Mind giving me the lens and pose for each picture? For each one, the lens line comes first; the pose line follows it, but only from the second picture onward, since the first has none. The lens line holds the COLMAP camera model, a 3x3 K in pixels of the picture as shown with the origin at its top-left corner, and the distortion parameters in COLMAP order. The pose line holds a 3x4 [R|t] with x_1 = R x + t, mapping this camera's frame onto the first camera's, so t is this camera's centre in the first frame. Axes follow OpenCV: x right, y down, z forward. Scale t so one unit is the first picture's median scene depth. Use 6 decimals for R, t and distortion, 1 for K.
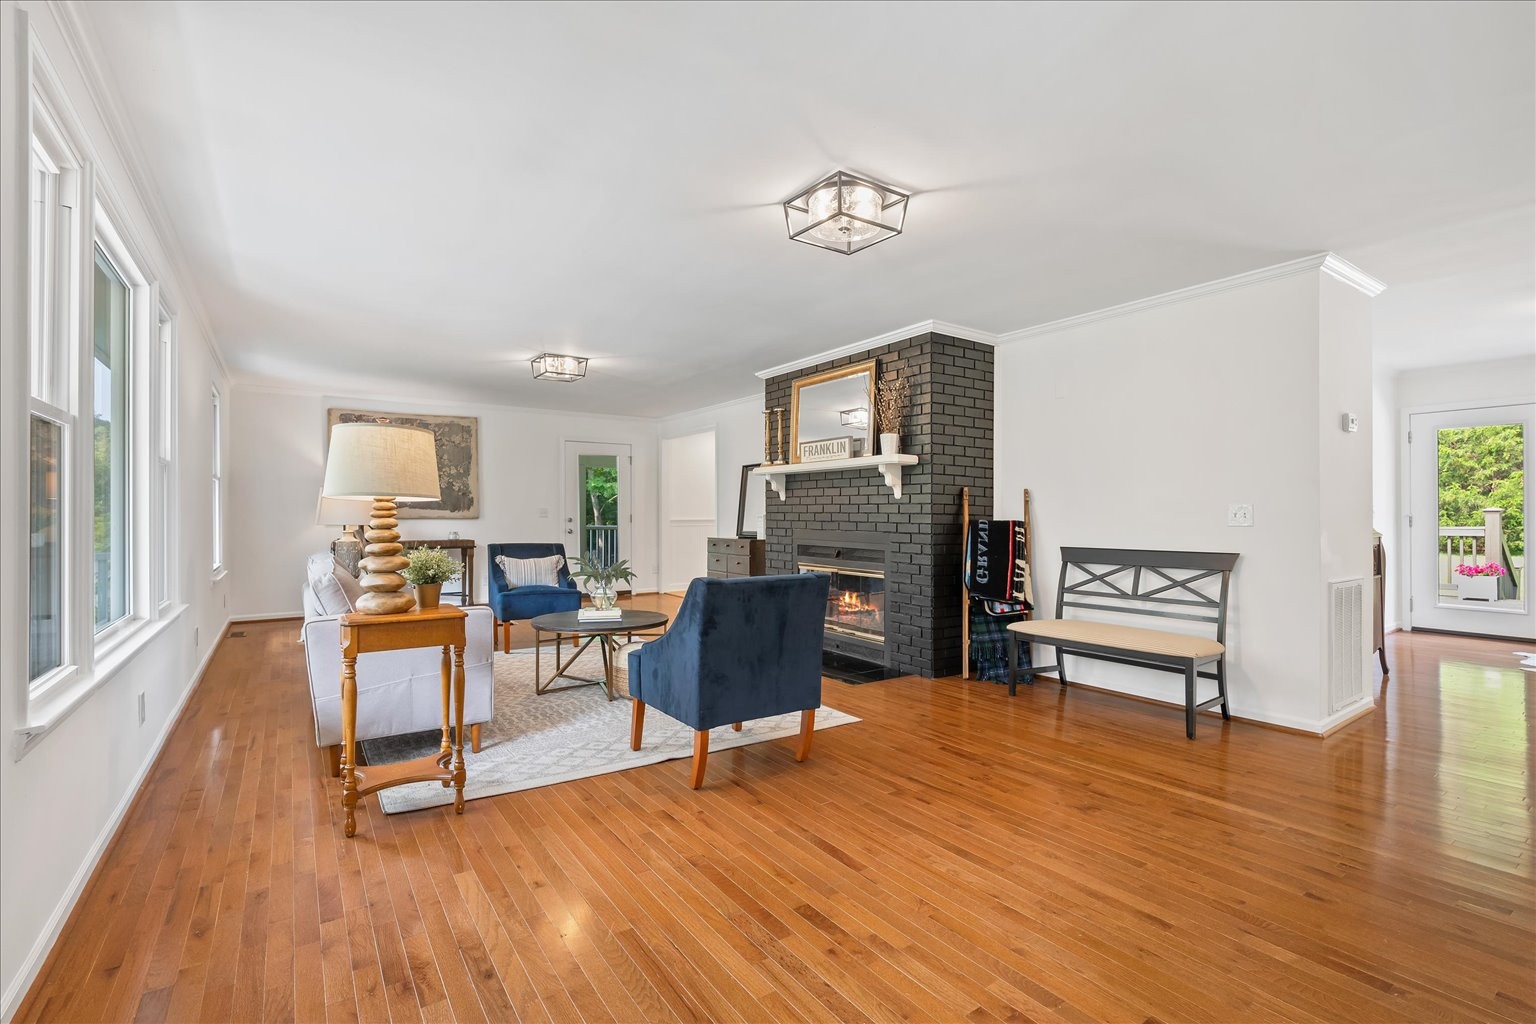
lens RADIAL K [[675.0, 0, 770.7], [0, 675.0, 510.7], [0, 0, 1]] dist [-0.003487, -0.000069]
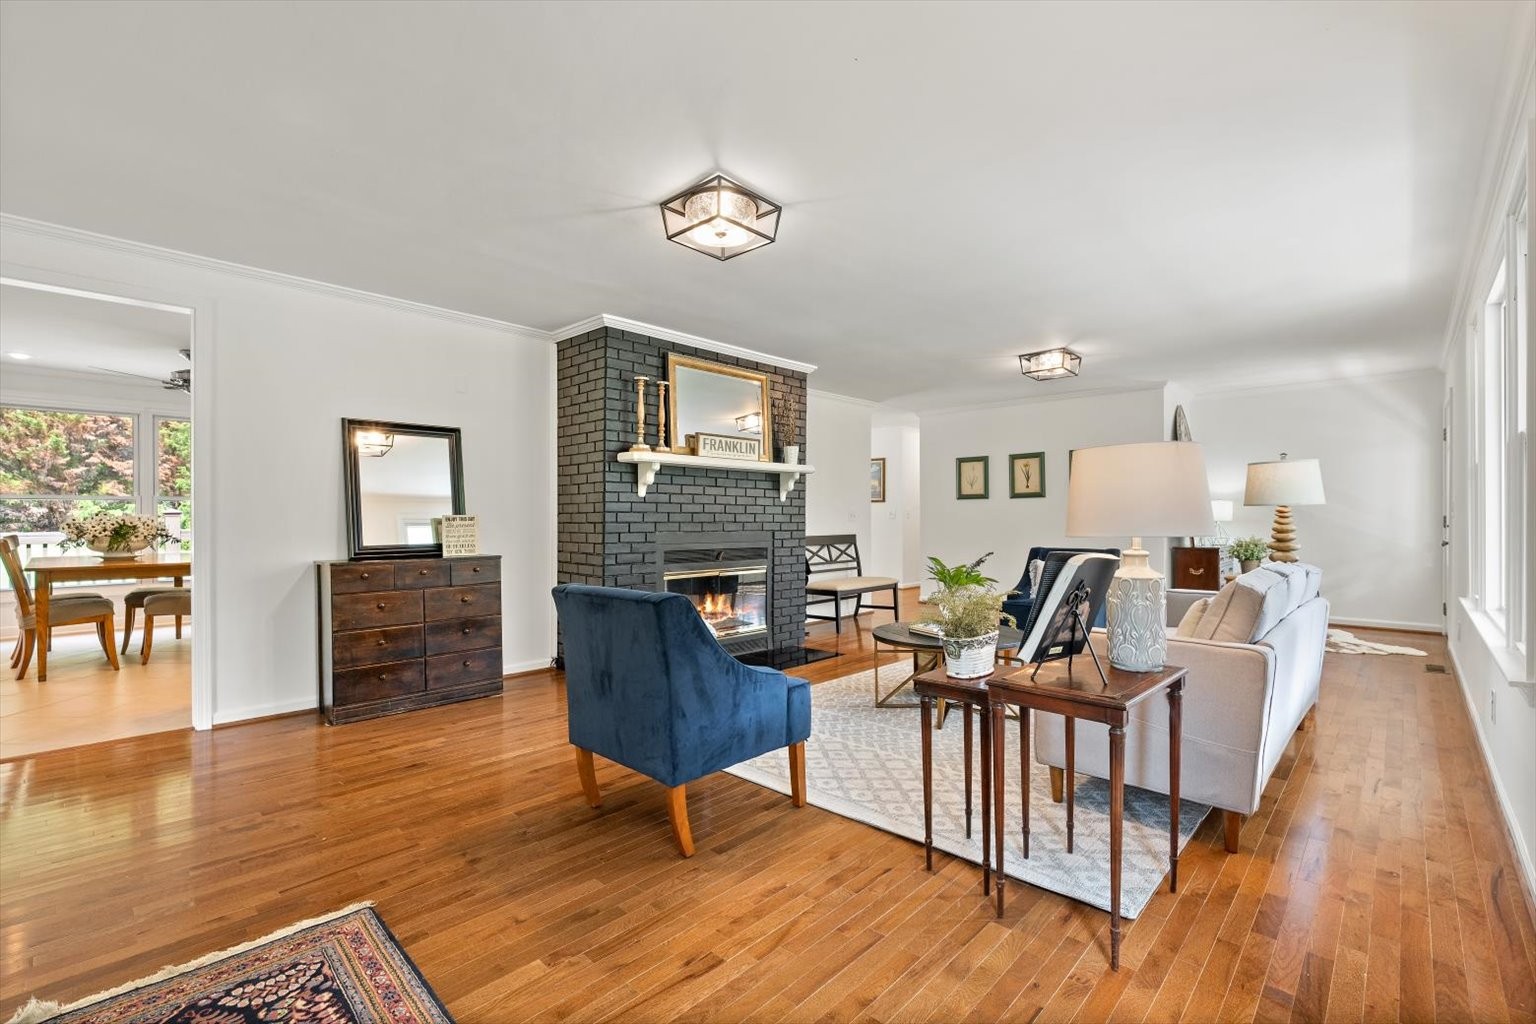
lens RADIAL K [[675.0, 0, 770.7], [0, 675.0, 510.7], [0, 0, 1]] dist [-0.003487, -0.000069]
pose [[-0.207932, 0.009460, 0.978098, -0.859257], [-0.001408, 0.999949, -0.009971, 0.008460], [-0.978142, -0.003451, -0.207908, 1.146262]]
